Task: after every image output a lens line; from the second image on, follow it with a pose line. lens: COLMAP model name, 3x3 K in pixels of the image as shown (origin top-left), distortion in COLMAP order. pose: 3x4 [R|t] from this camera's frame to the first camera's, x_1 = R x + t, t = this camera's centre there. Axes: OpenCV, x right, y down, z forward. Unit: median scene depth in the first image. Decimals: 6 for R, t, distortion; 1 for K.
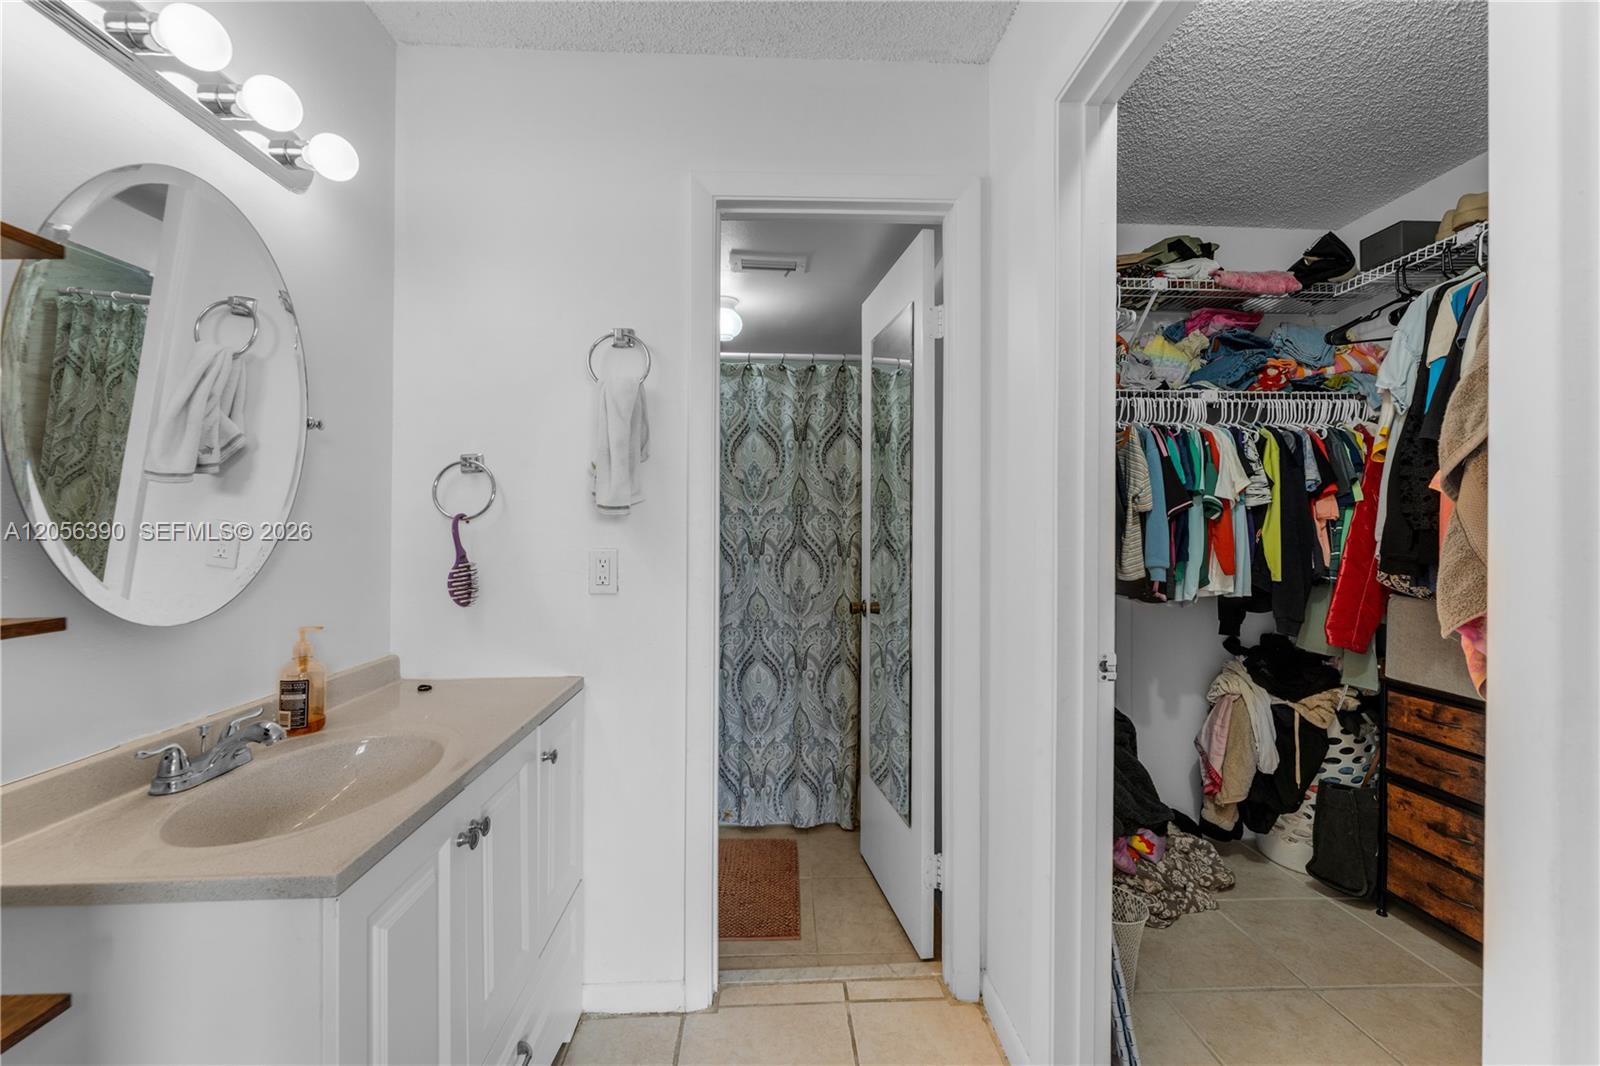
lens RADIAL K [[645.9, 0, 787.5], [0, 645.9, 537.5], [0, 0, 1]] dist [0.000589, 0.000007]
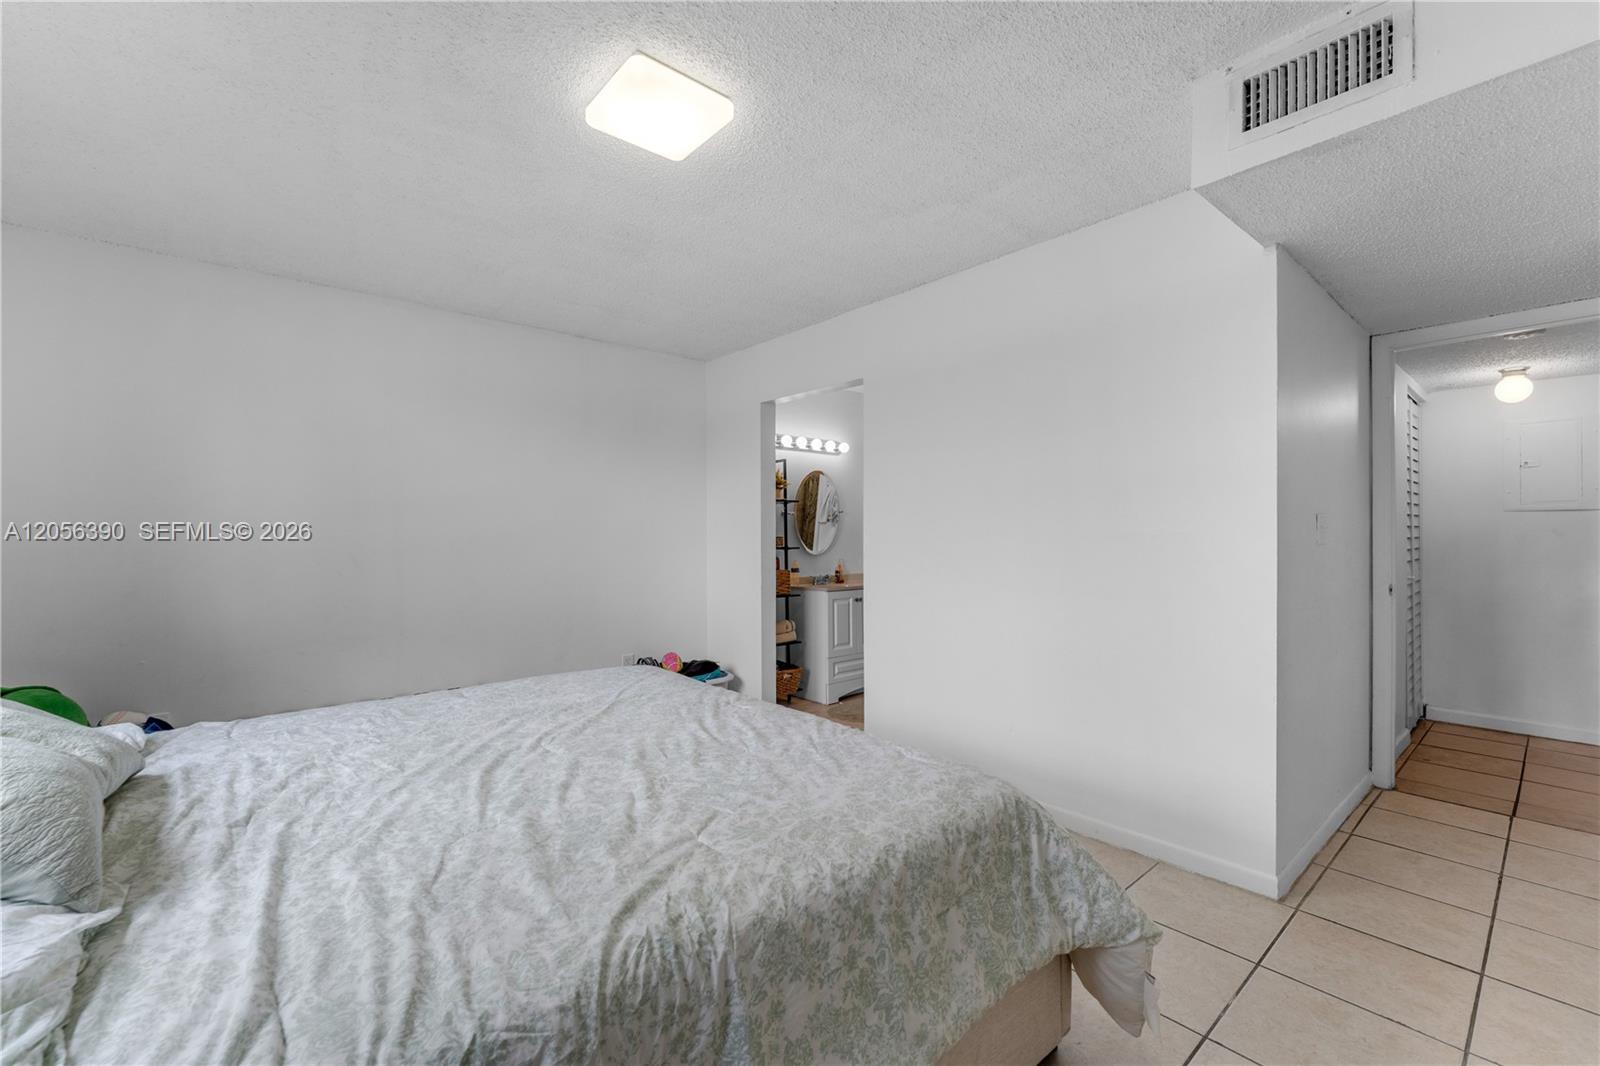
lens RADIAL K [[645.9, 0, 787.5], [0, 645.9, 537.5], [0, 0, 1]] dist [0.000589, 0.000007]
pose [[0.596680, -0.003063, -0.802473, 2.336620], [-0.000242, 0.999992, -0.003997, 0.014952], [0.802479, 0.002579, 0.596675, -1.723565]]
